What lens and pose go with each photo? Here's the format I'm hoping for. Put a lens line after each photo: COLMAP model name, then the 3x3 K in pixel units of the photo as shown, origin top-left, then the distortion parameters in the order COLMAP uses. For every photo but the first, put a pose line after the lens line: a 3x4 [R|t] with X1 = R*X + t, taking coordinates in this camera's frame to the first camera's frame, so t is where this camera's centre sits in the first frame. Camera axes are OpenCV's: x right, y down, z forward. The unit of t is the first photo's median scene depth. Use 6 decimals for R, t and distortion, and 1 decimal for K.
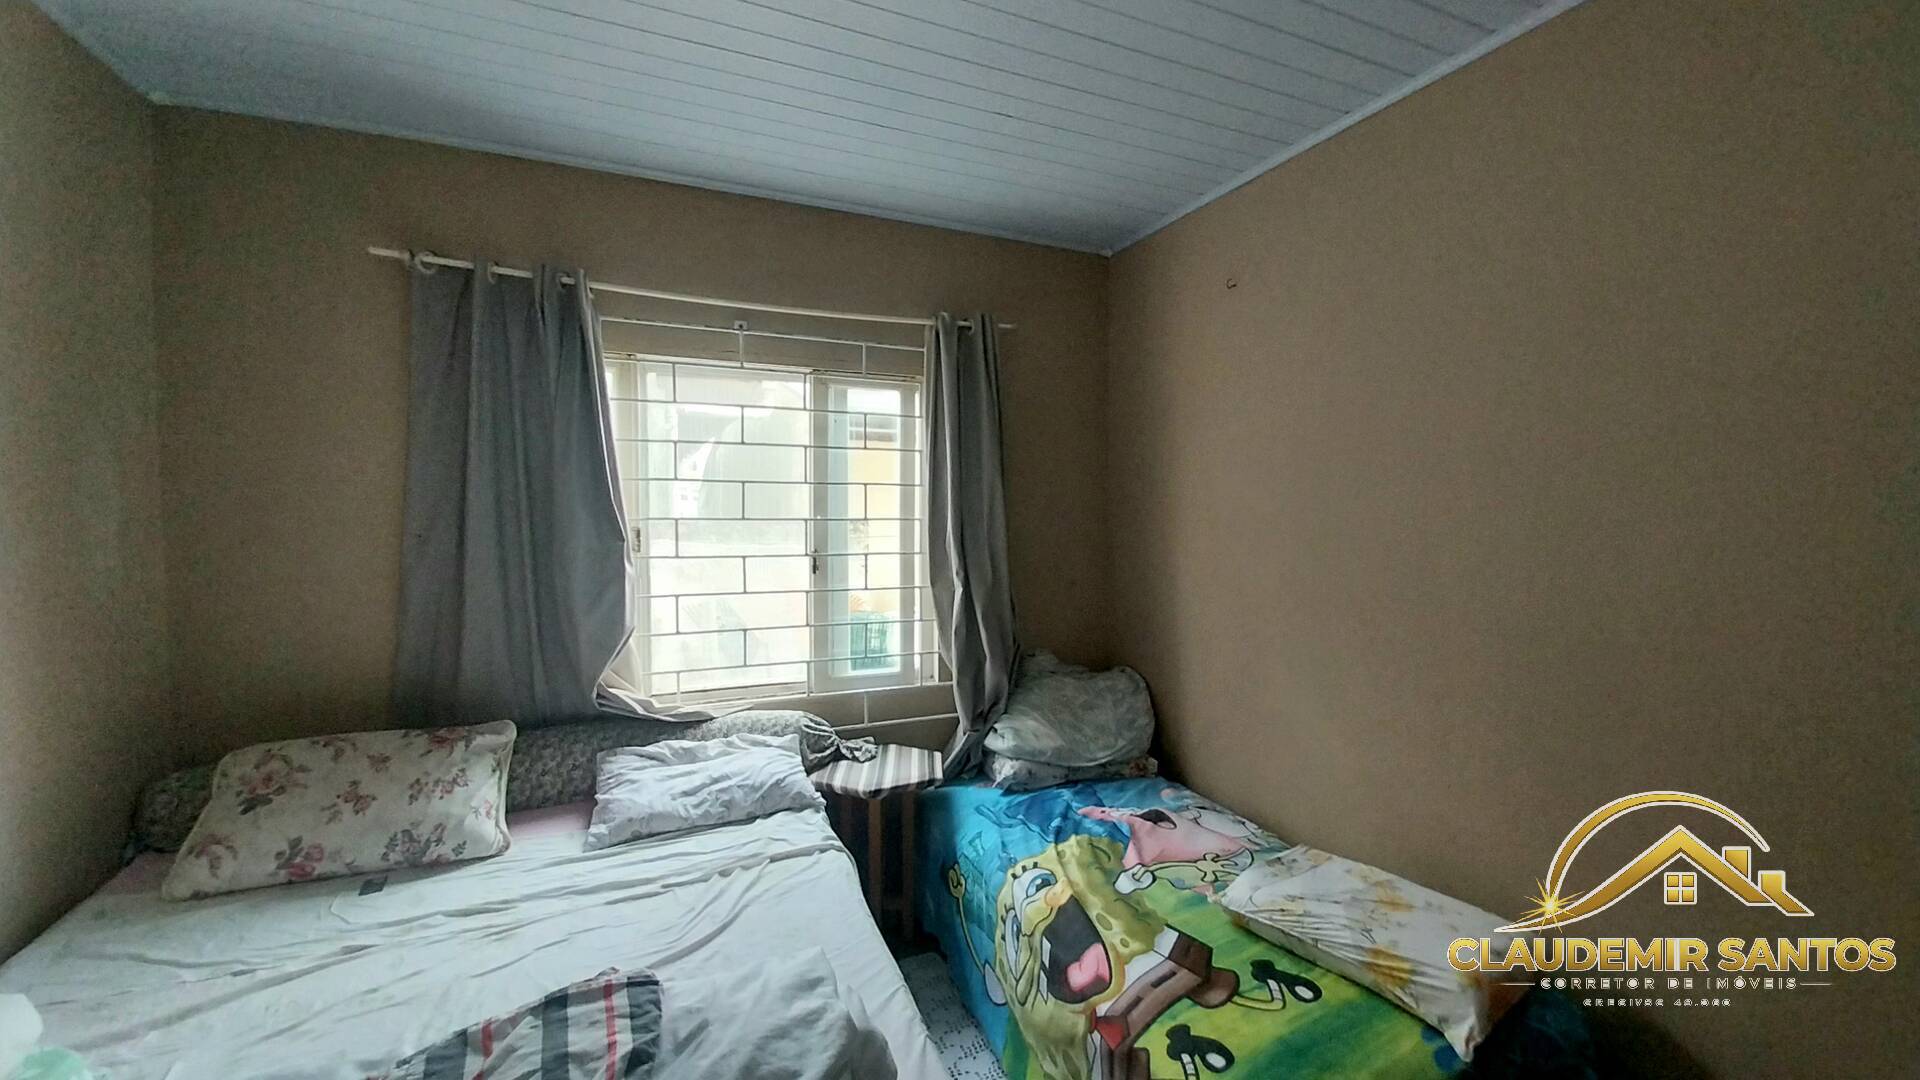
lens RADIAL K [[752.9, 0, 1008.9], [0, 752.9, 541.7], [0, 0, 1]] dist [0.000829, -0.000465]
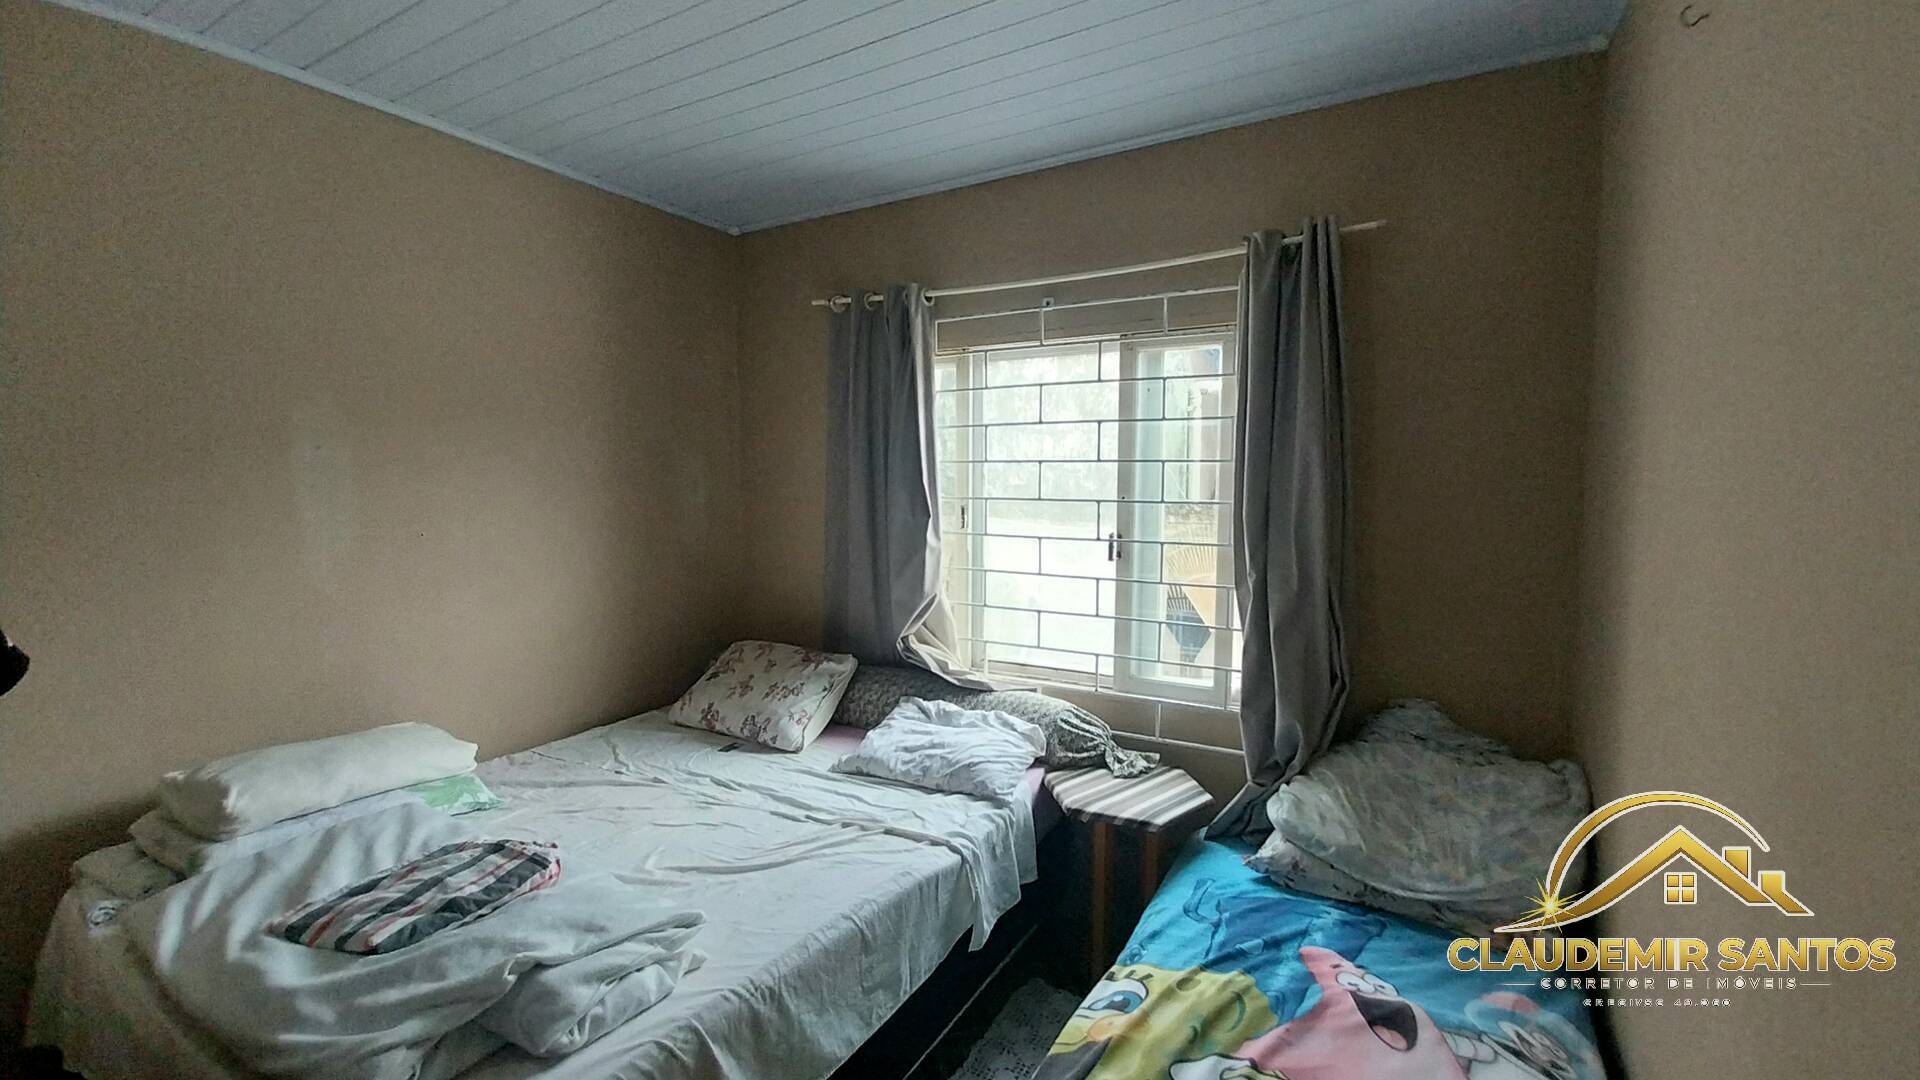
lens RADIAL K [[752.9, 0, 1008.9], [0, 752.9, 541.7], [0, 0, 1]] dist [0.000829, -0.000465]
pose [[0.604062, 0.057927, -0.794829, 0.464360], [-0.036956, 0.998318, 0.044671, -0.019531], [0.796080, 0.002389, 0.605187, 0.409811]]
